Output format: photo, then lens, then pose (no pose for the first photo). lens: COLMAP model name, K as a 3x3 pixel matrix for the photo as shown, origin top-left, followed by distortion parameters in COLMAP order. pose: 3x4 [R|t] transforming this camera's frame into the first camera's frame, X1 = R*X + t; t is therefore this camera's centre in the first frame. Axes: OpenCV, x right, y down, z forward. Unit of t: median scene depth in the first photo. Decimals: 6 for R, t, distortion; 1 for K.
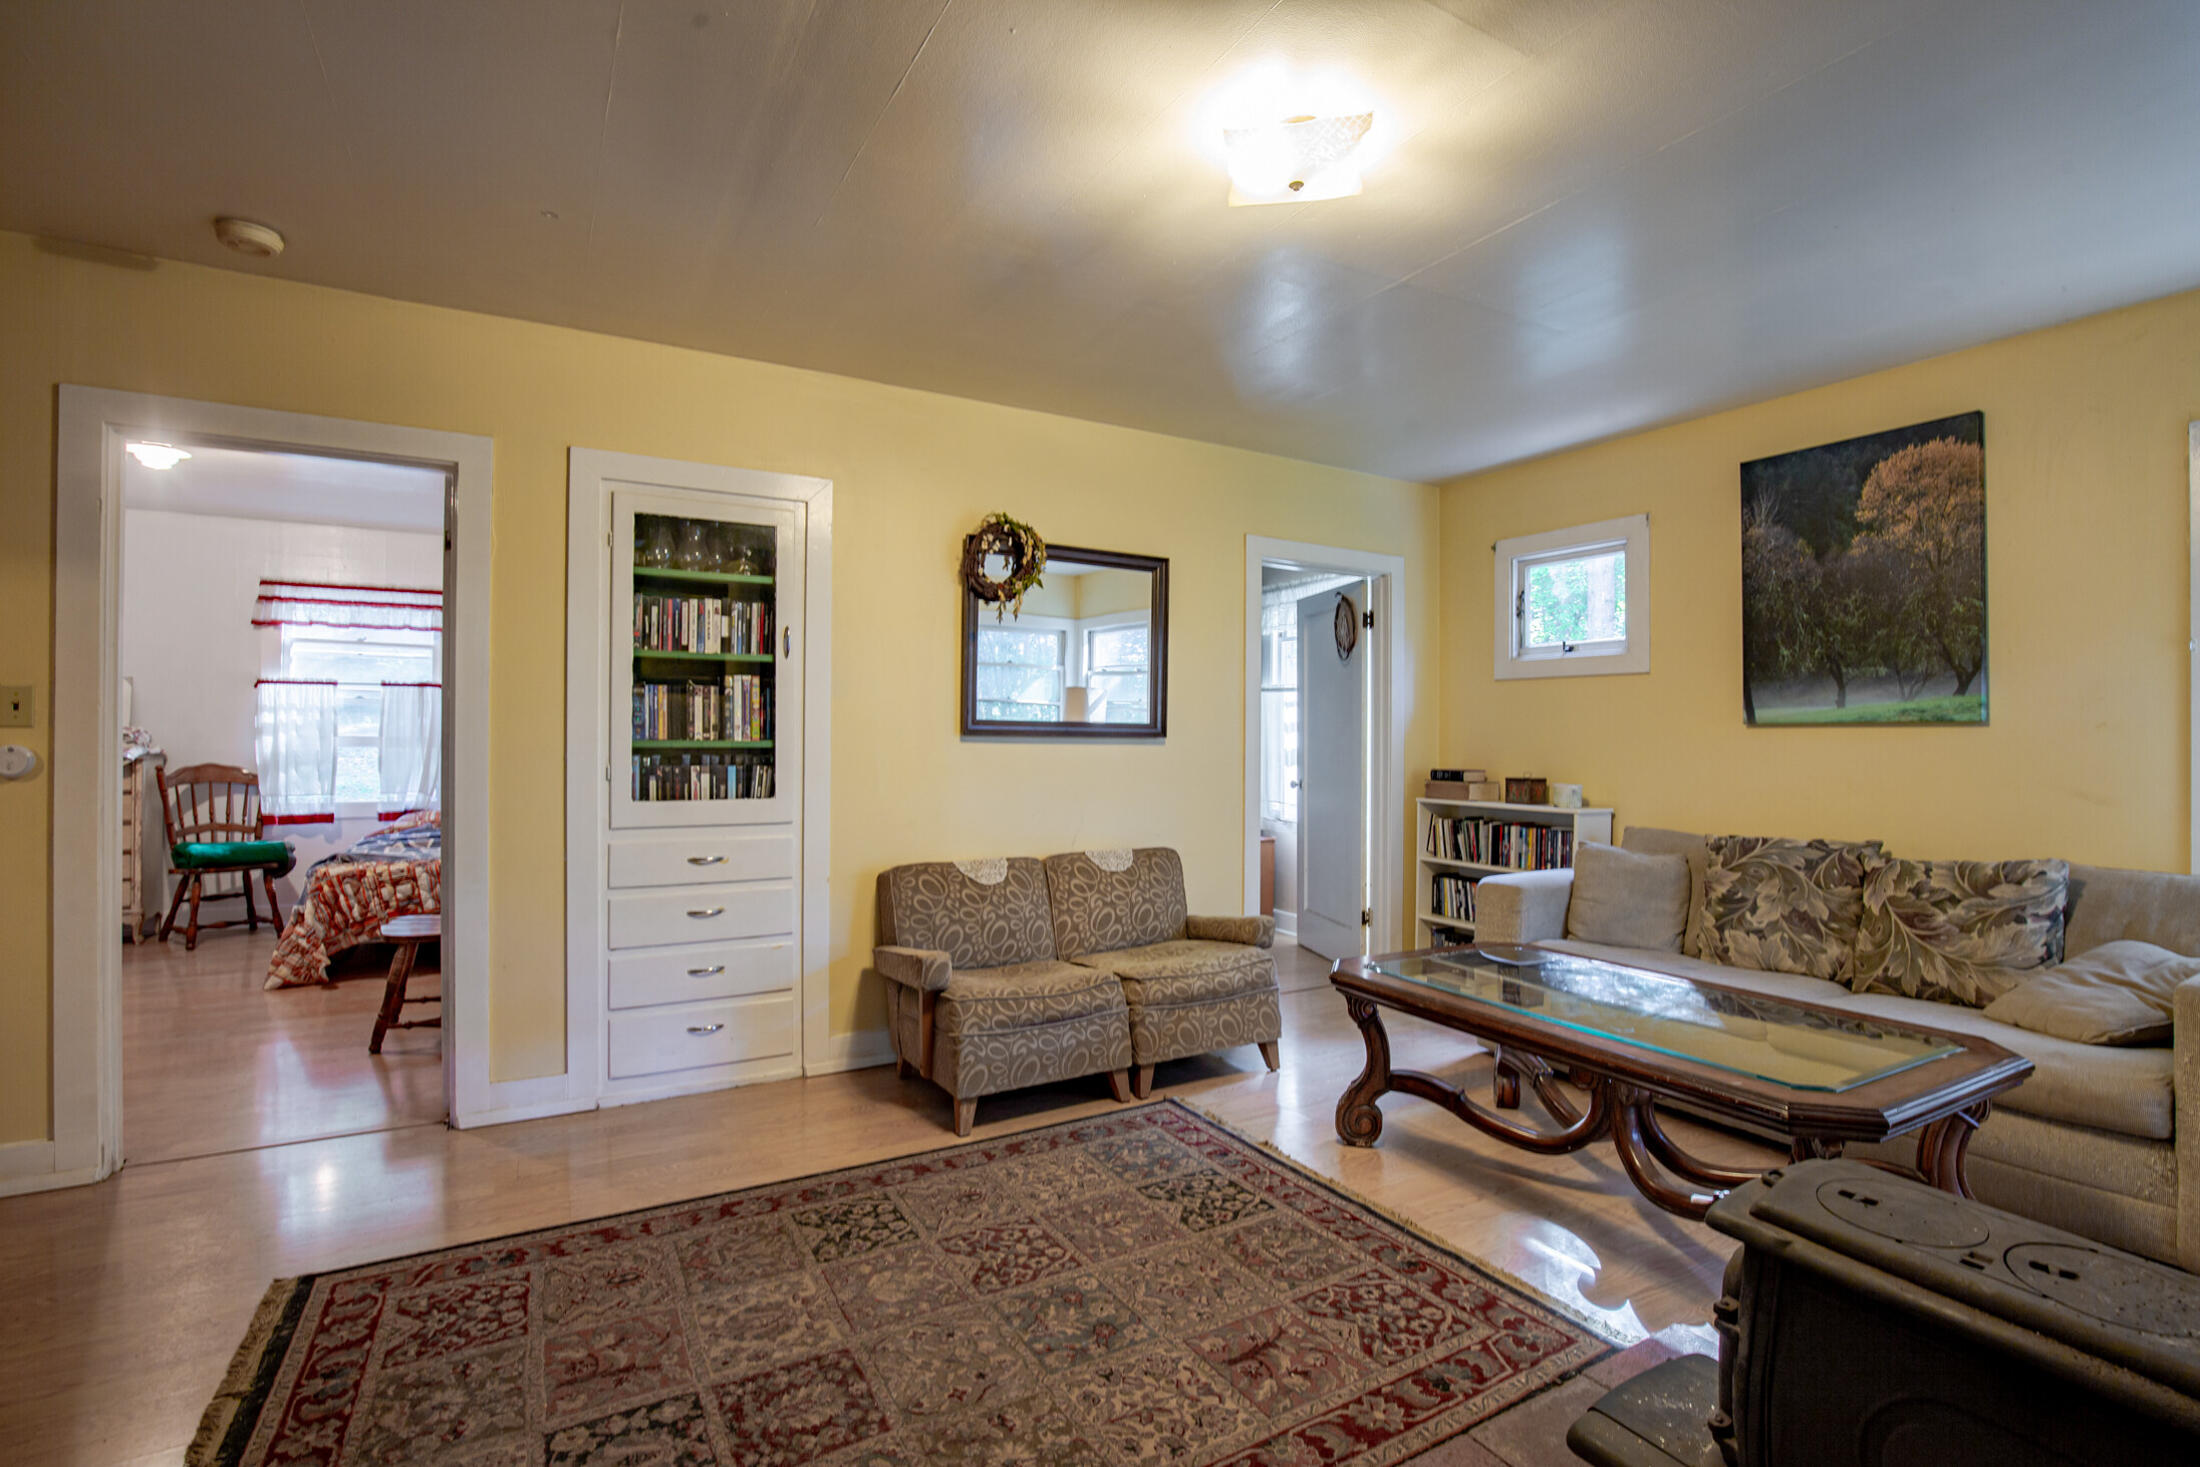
lens RADIAL K [[1004.8, 0, 1112.4], [0, 1004.8, 729.5], [0, 0, 1]] dist [-0.037344, 0.006075]
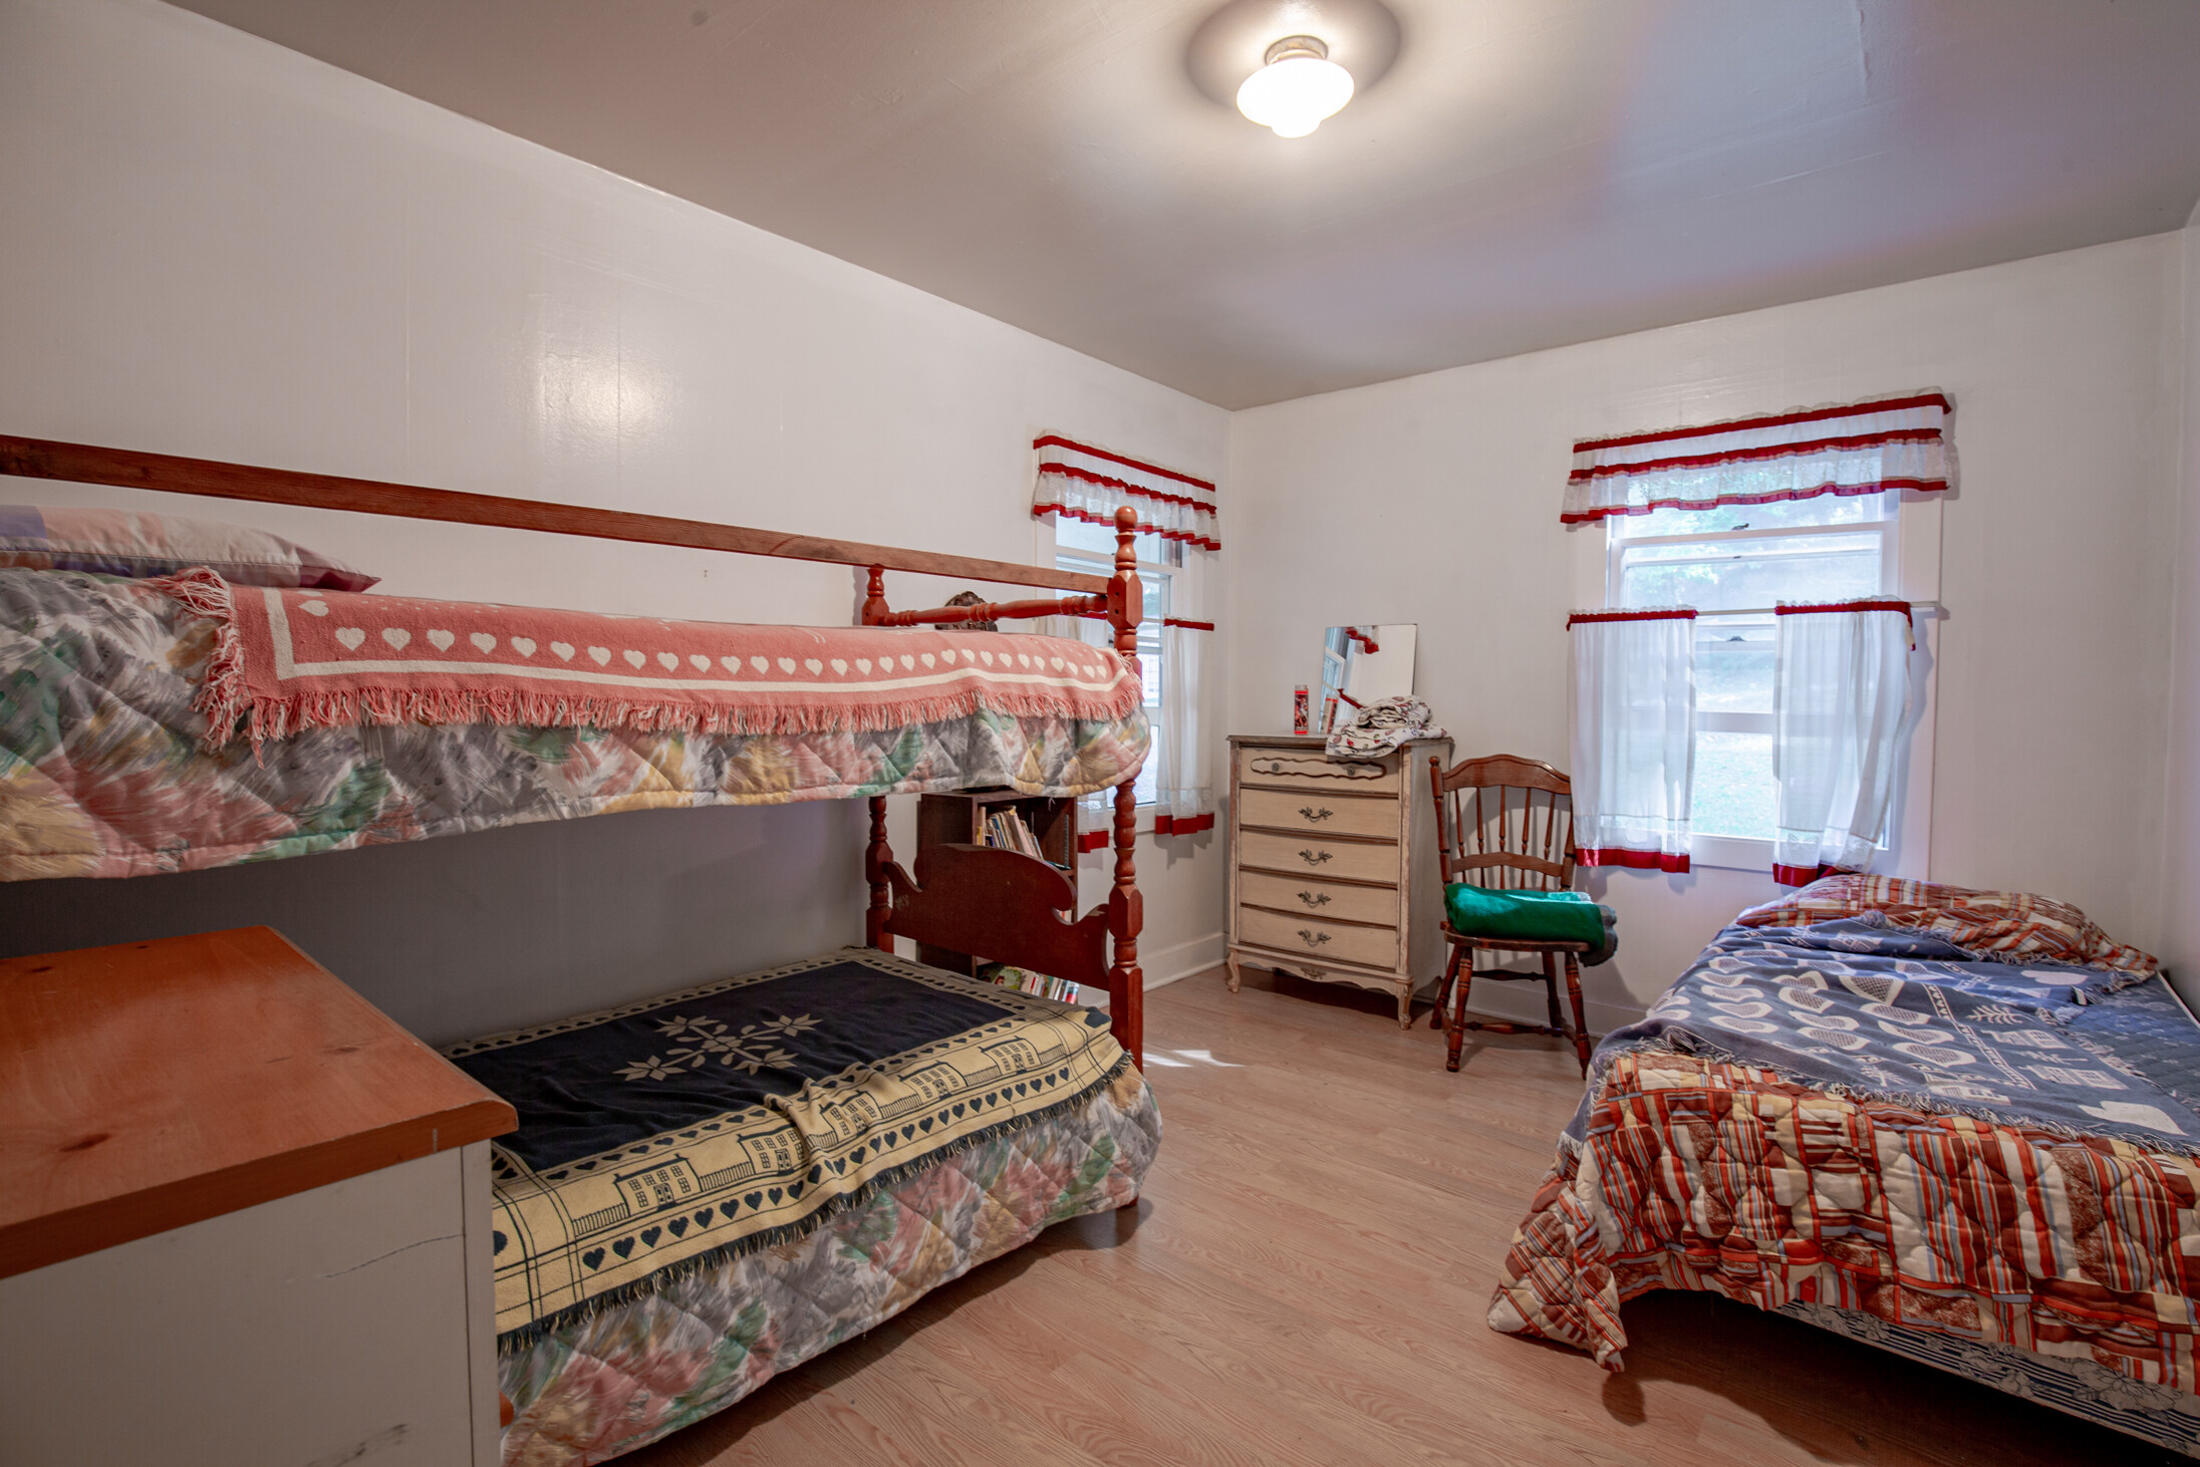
lens RADIAL K [[1004.8, 0, 1112.4], [0, 1004.8, 729.5], [0, 0, 1]] dist [-0.037344, 0.006075]
pose [[0.341981, 0.026436, -0.939335, -0.424490], [0.002644, 0.999573, 0.029094, -0.000405], [0.939703, -0.012433, 0.341765, 0.564634]]
